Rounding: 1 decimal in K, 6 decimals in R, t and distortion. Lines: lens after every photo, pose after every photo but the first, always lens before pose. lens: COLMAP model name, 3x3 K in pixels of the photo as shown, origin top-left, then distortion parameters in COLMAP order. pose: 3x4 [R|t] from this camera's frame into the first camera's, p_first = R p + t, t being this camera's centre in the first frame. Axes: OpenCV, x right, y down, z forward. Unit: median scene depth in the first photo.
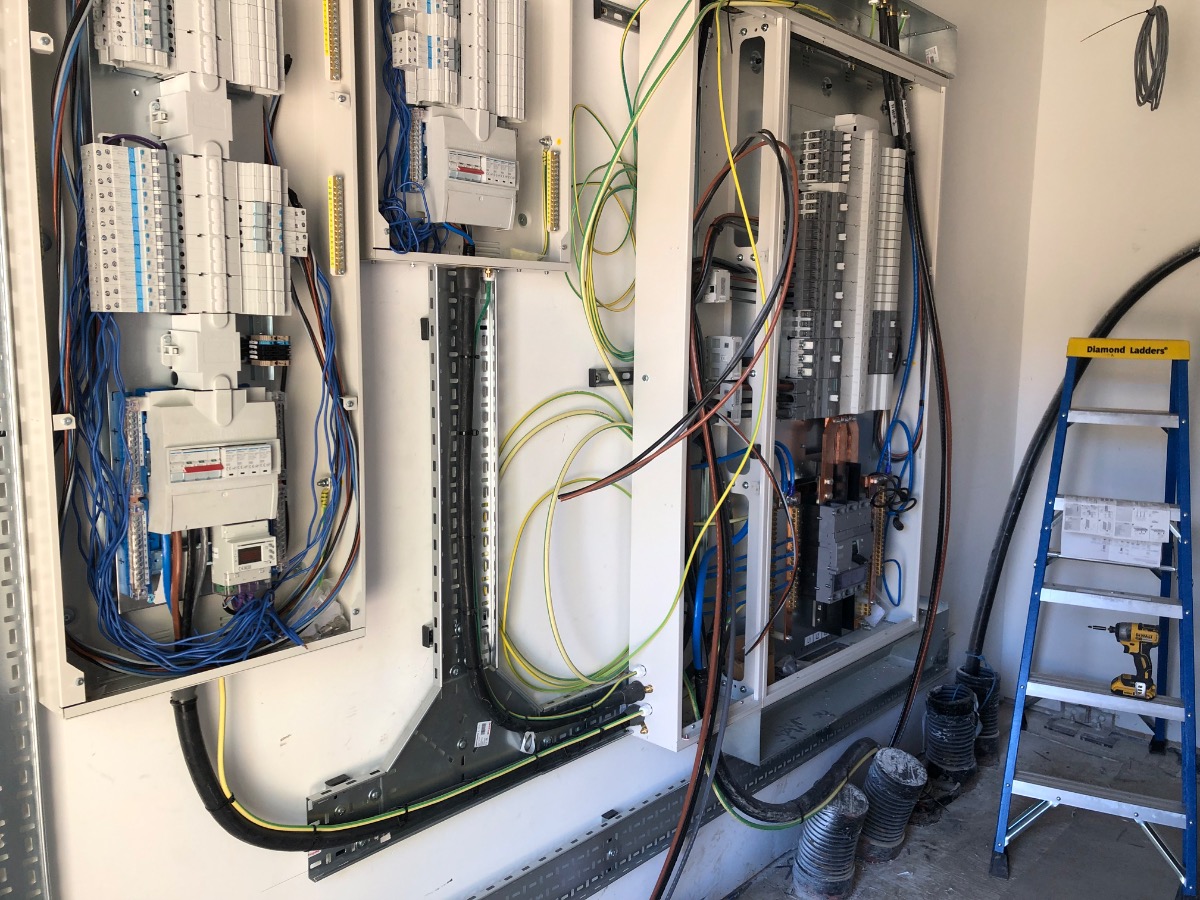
lens RADIAL K [[987.0, 0, 610.1], [0, 987.0, 447.3], [0, 0, 1]] dist [0.013308, -0.007121]
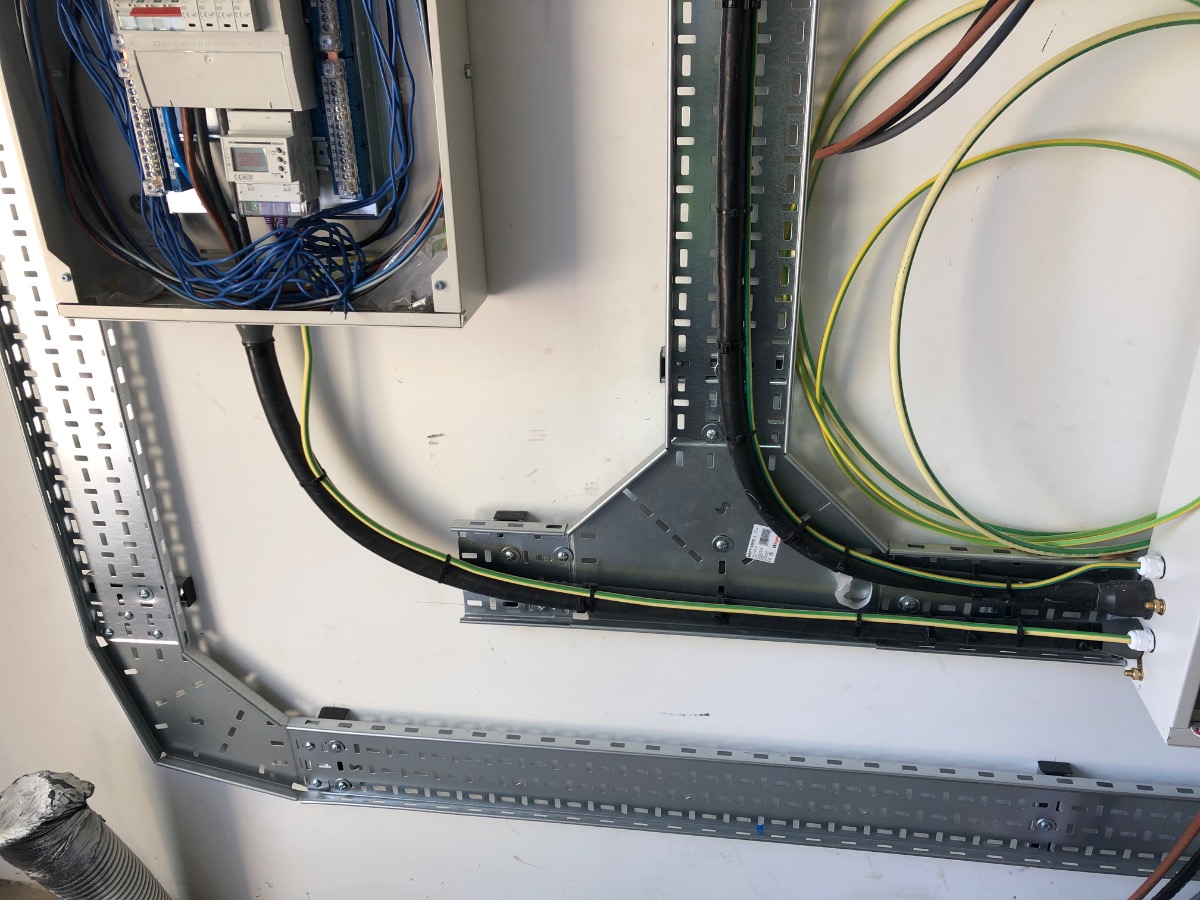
lens RADIAL K [[987.0, 0, 610.1], [0, 987.0, 447.3], [0, 0, 1]] dist [0.013308, -0.007121]
pose [[0.565255, 0.328965, -0.756485, 0.258840], [-0.087117, 0.935721, 0.341813, 0.027871], [0.820303, -0.127309, 0.557580, 0.564516]]
